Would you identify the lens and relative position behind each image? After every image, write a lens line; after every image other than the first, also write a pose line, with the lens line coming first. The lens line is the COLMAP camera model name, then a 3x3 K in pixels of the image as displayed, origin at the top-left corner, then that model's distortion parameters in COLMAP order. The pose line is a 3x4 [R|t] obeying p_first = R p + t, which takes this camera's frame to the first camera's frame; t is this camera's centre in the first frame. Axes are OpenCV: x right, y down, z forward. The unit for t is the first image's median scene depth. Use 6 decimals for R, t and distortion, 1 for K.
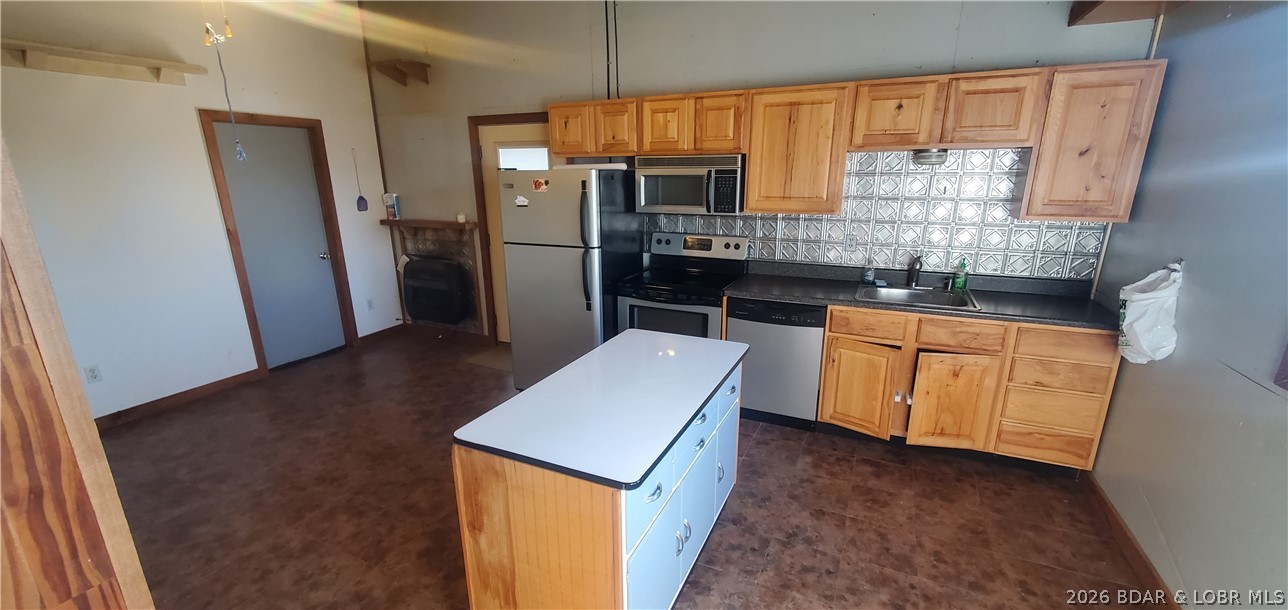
lens RADIAL K [[454.2, 0, 644.0], [0, 454.2, 305.0], [0, 0, 1]] dist [0.000790, -0.000101]
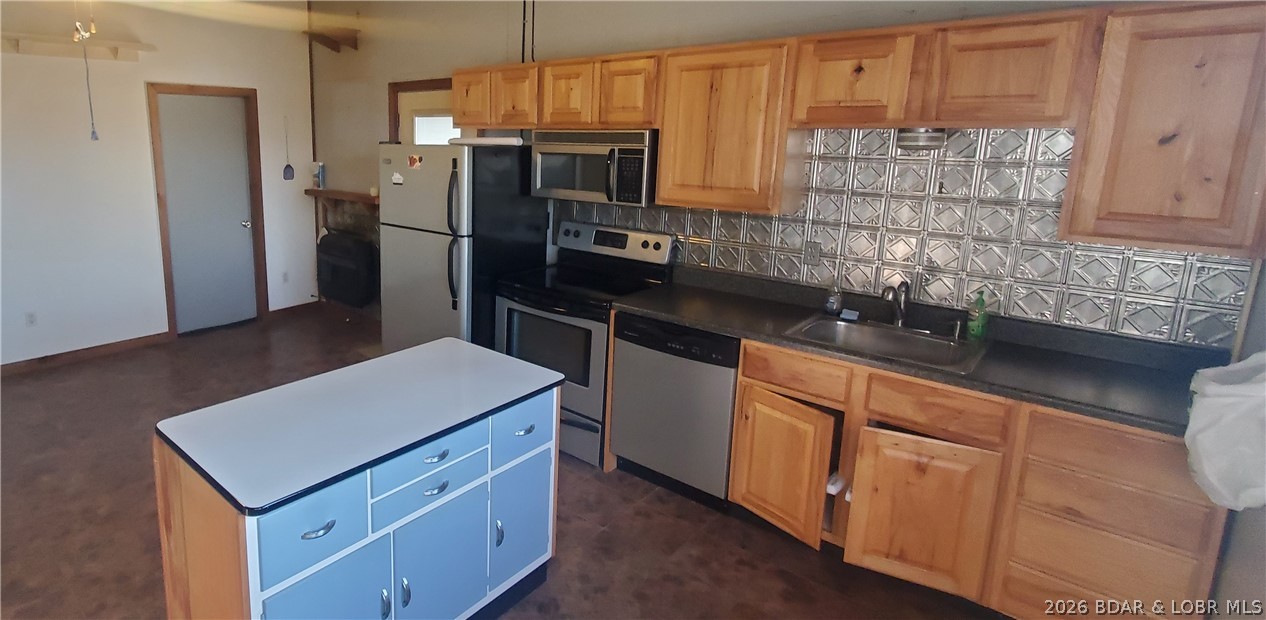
lens RADIAL K [[611.0, 0, 630.5], [0, 611.0, 245.7], [0, 0, 1]] dist [-0.013717, 0.013032]
pose [[0.947156, 0.075881, -0.311668, 0.519734], [-0.100782, 0.992812, -0.064555, -0.063614], [0.304529, 0.092555, 0.947996, 0.016125]]
